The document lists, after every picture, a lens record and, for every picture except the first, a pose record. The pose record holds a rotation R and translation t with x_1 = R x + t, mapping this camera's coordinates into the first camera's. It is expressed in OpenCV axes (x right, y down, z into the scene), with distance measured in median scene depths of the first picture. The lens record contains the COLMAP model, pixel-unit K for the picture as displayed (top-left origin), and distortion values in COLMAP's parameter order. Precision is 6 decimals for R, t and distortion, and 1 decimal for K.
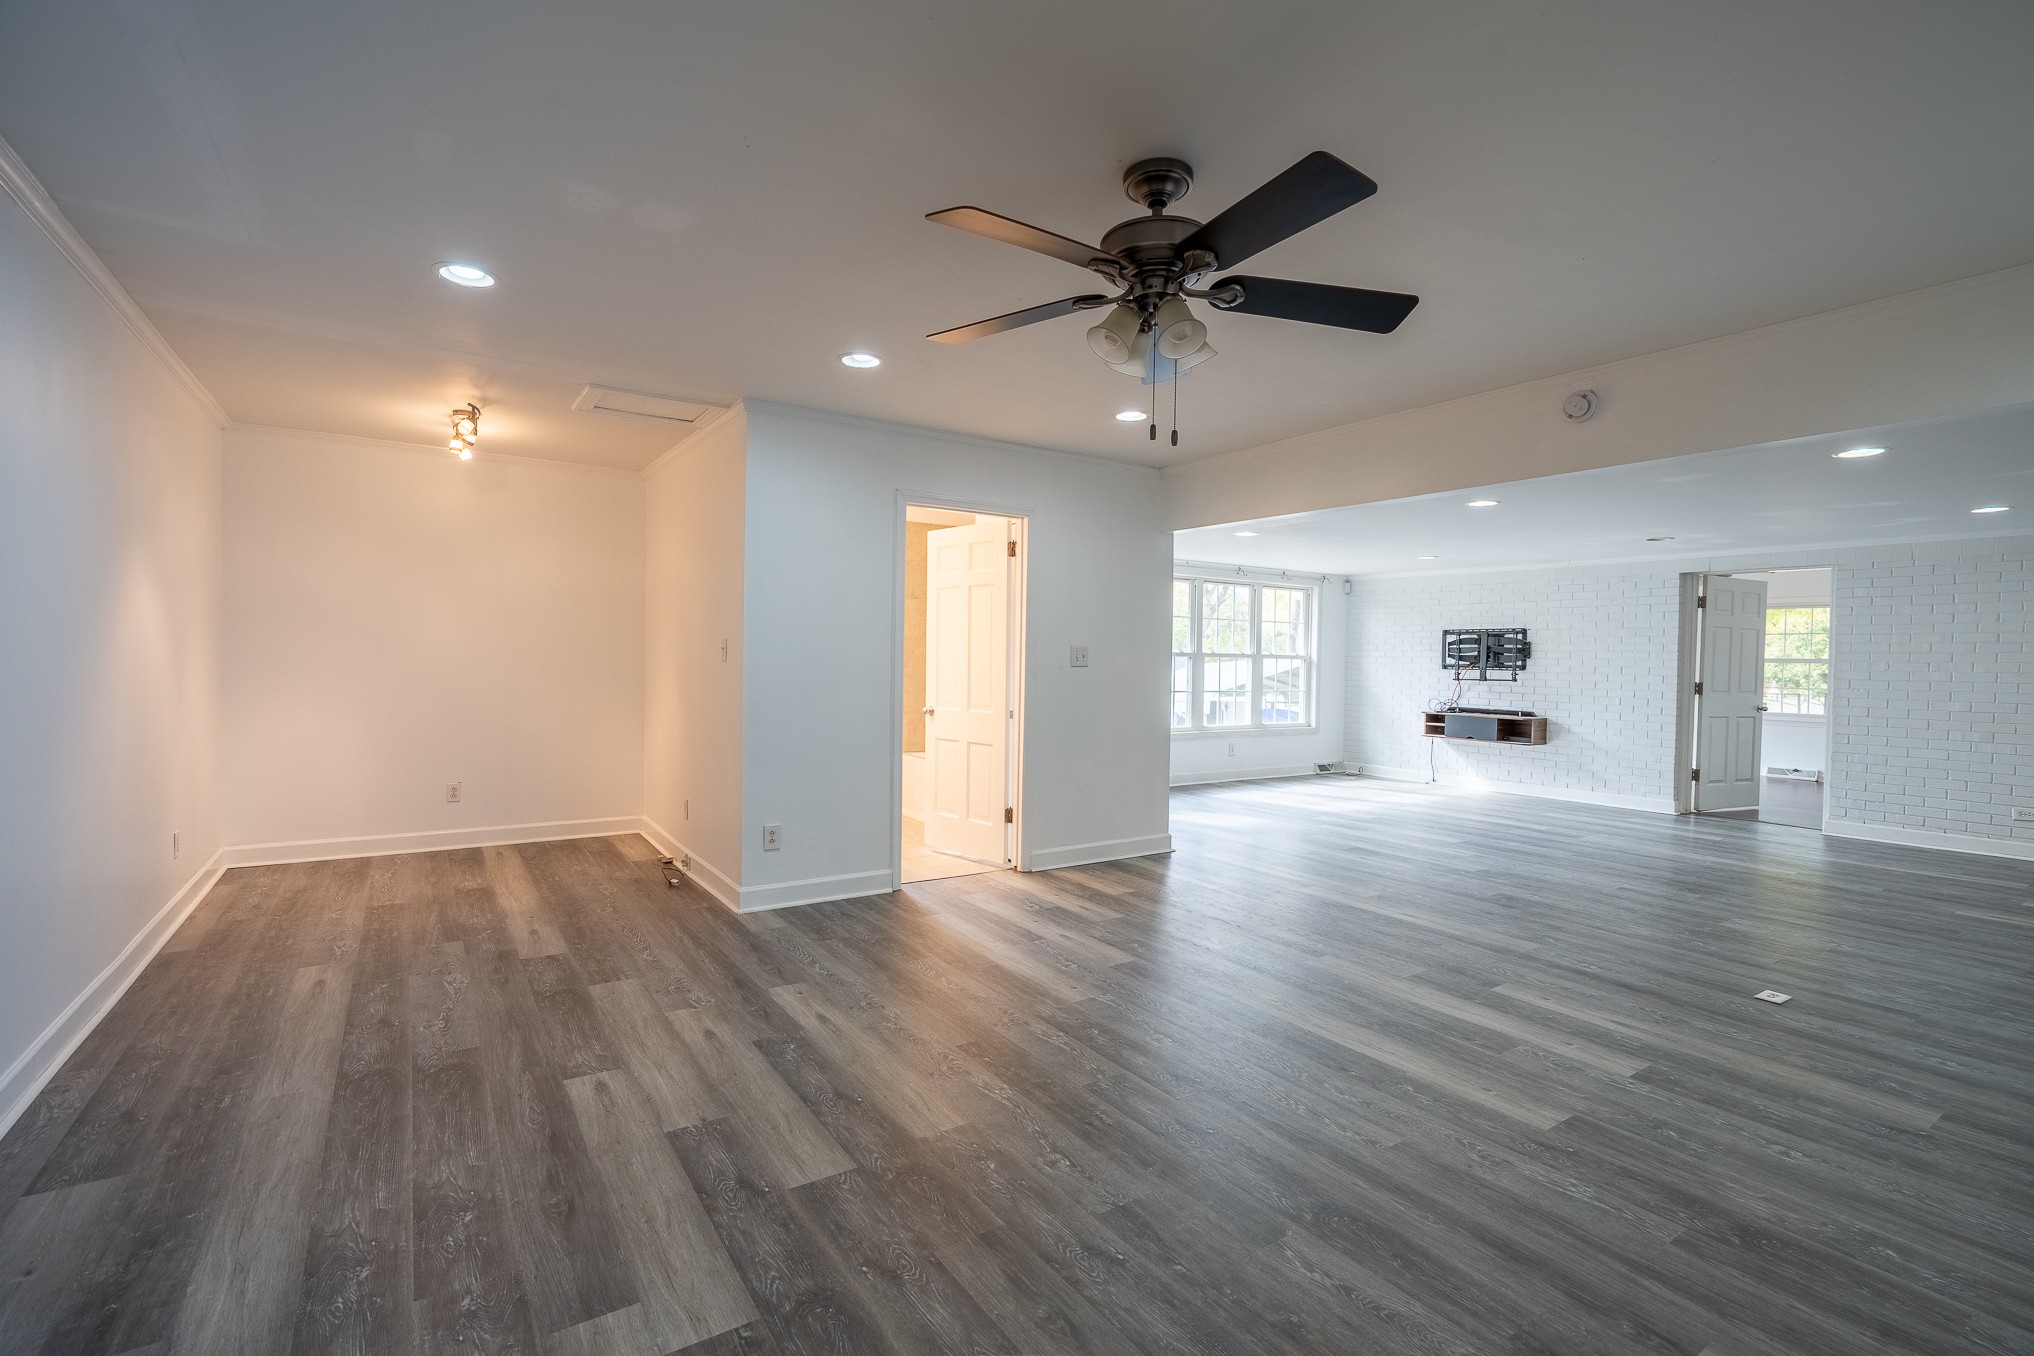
lens RADIAL K [[912.3, 0, 1014.4], [0, 912.3, 675.3], [0, 0, 1]] dist [-0.005835, 0.001491]
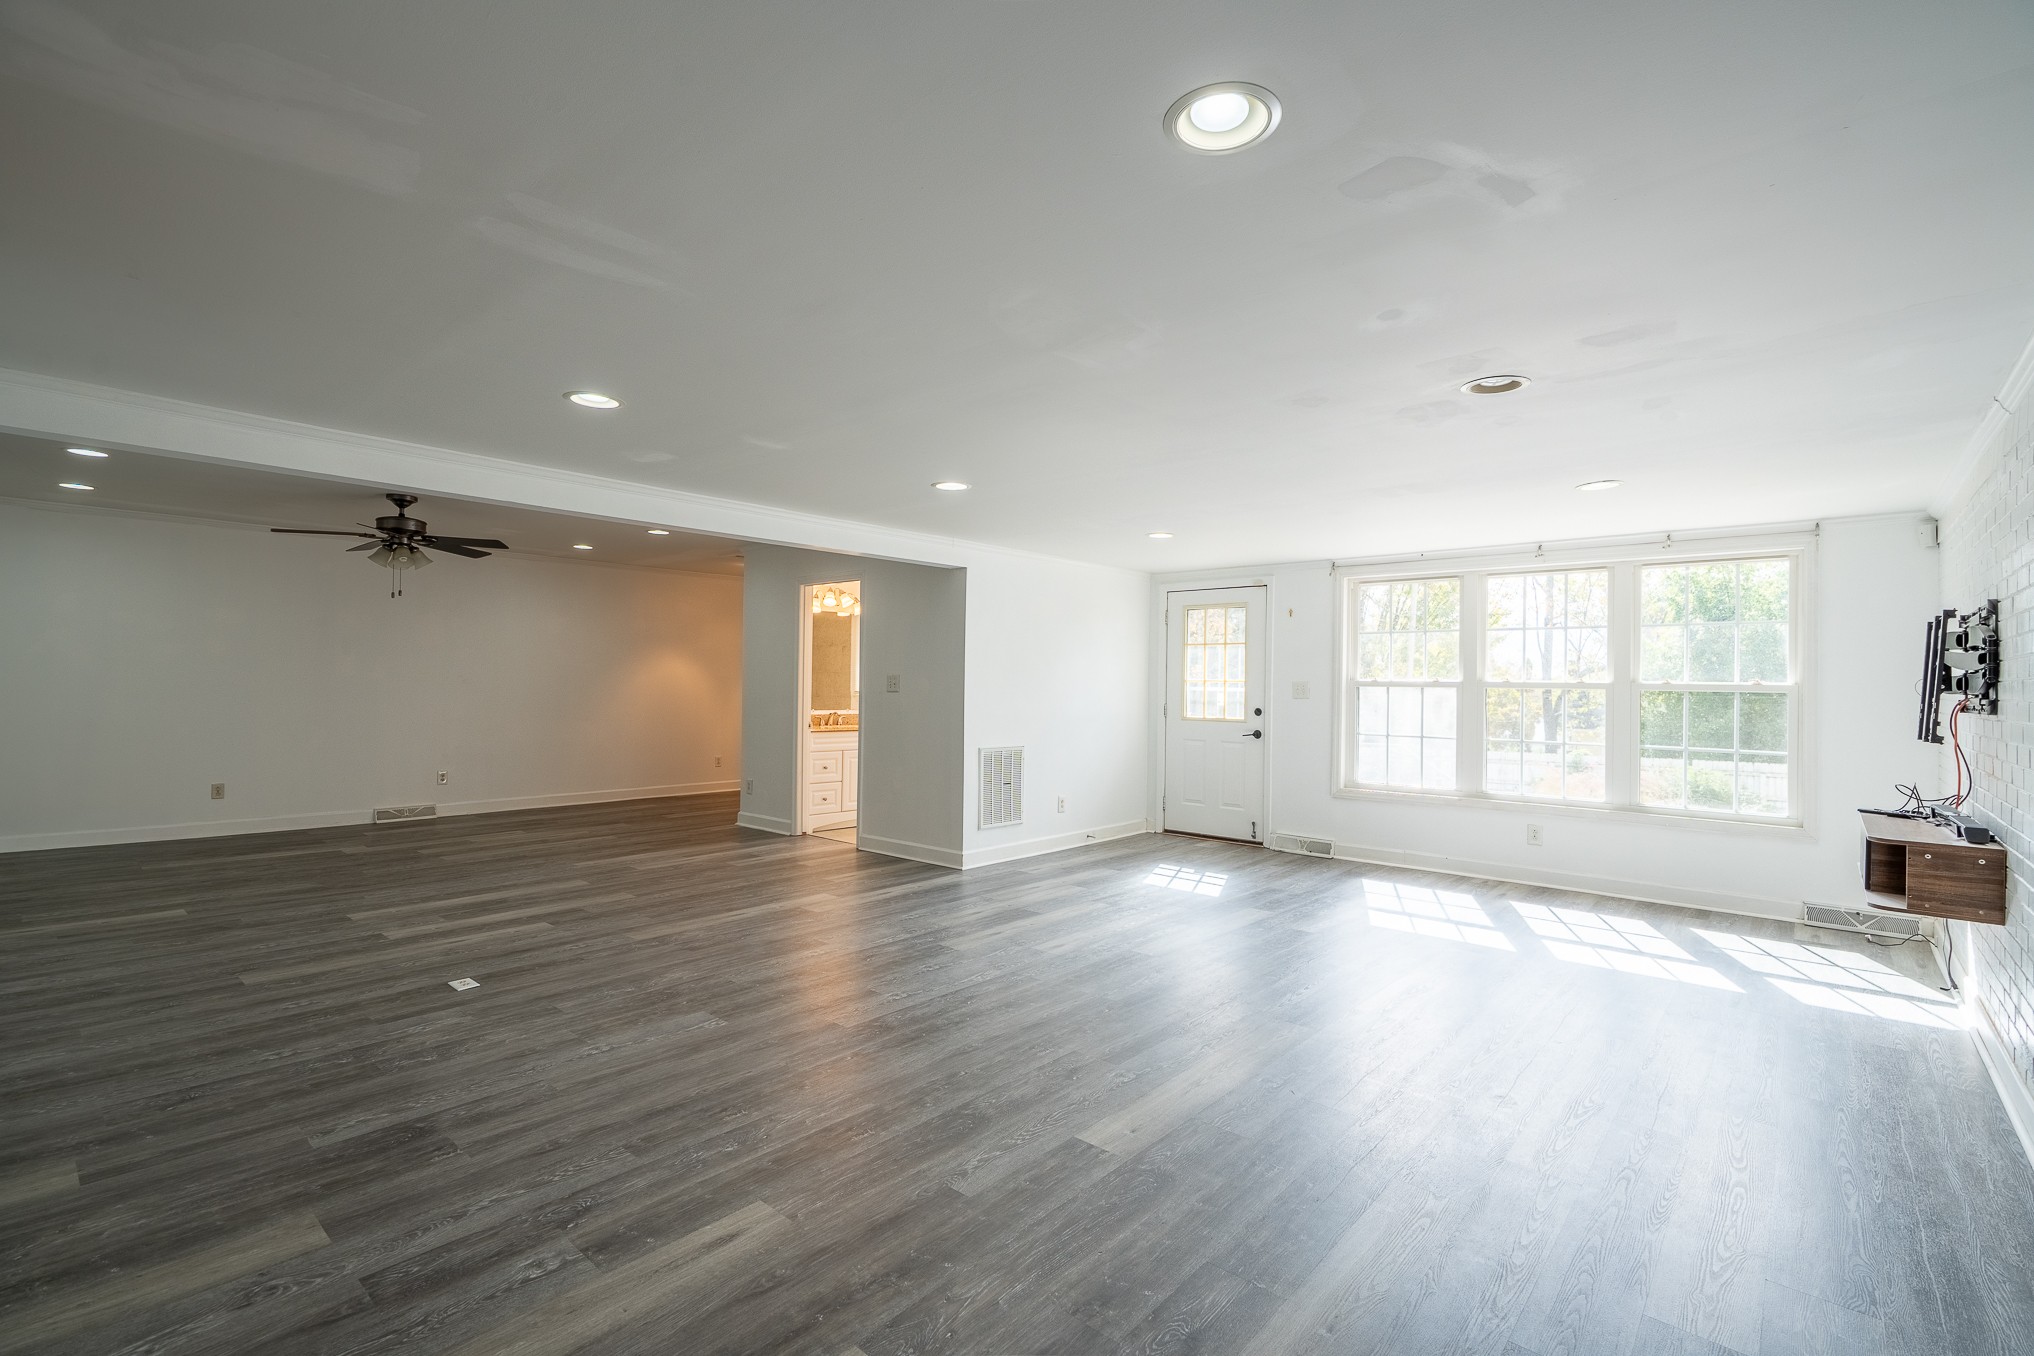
lens RADIAL K [[912.3, 0, 1018.0], [0, 912.3, 668.1], [0, 0, 1]] dist [-0.005835, 0.001491]
pose [[0.260798, -0.030398, -0.964915, 1.033749], [-0.028718, 0.998818, -0.039228, 0.001799], [0.964966, 0.037941, 0.259617, 0.673289]]
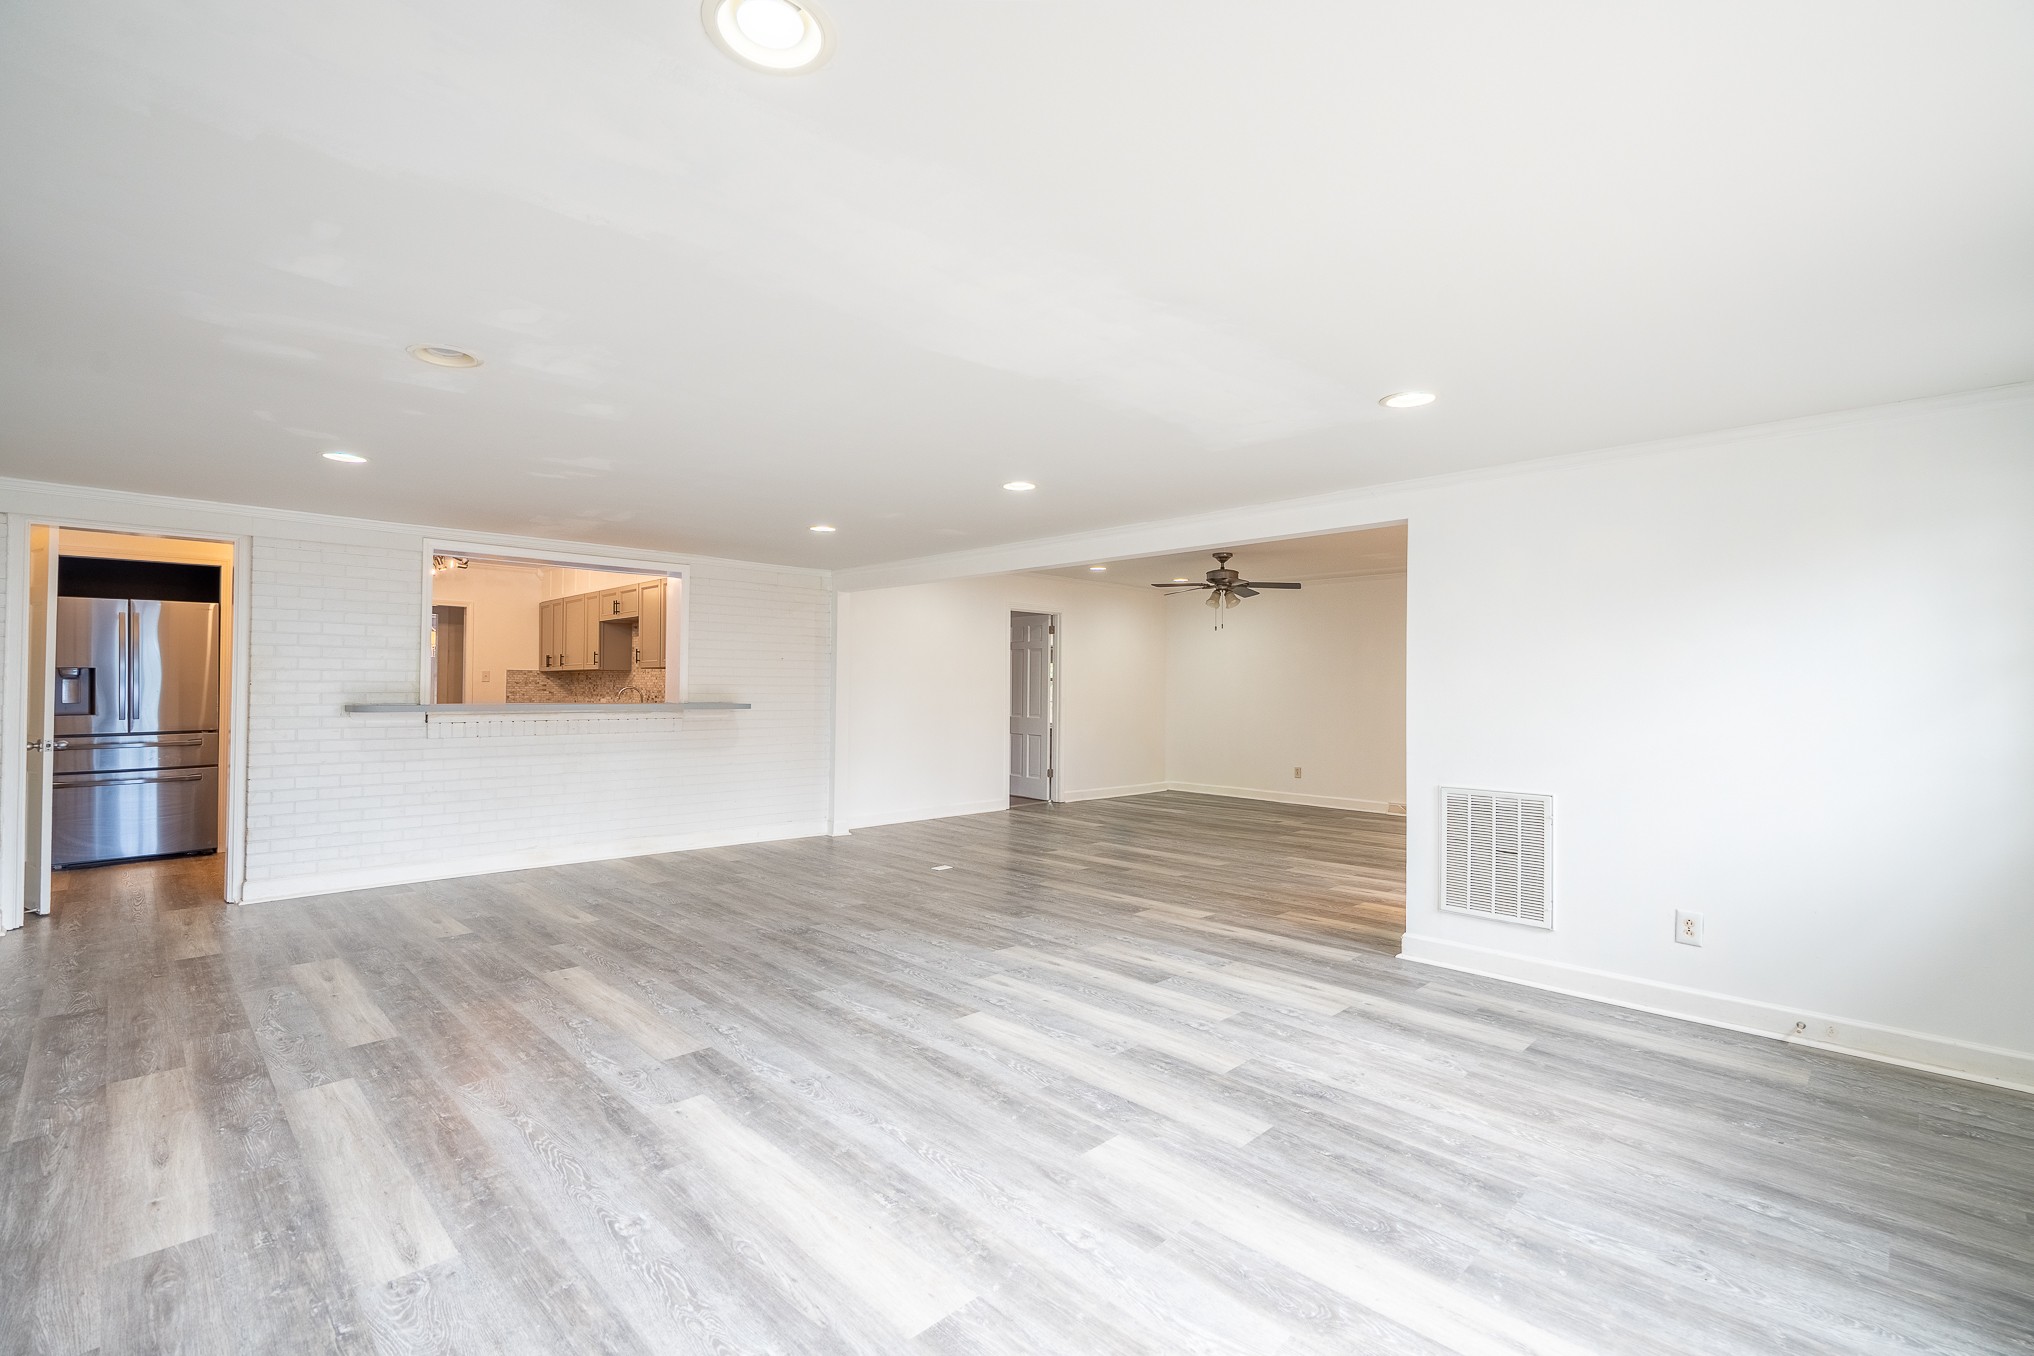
lens RADIAL K [[912.3, 0, 1015.1], [0, 912.3, 676.6], [0, 0, 1]] dist [-0.005835, 0.001491]
pose [[-0.981797, -0.025575, -0.188206, 0.525580], [-0.026407, 0.999649, 0.001915, -0.017552], [0.188091, 0.006850, -0.982128, 1.412115]]
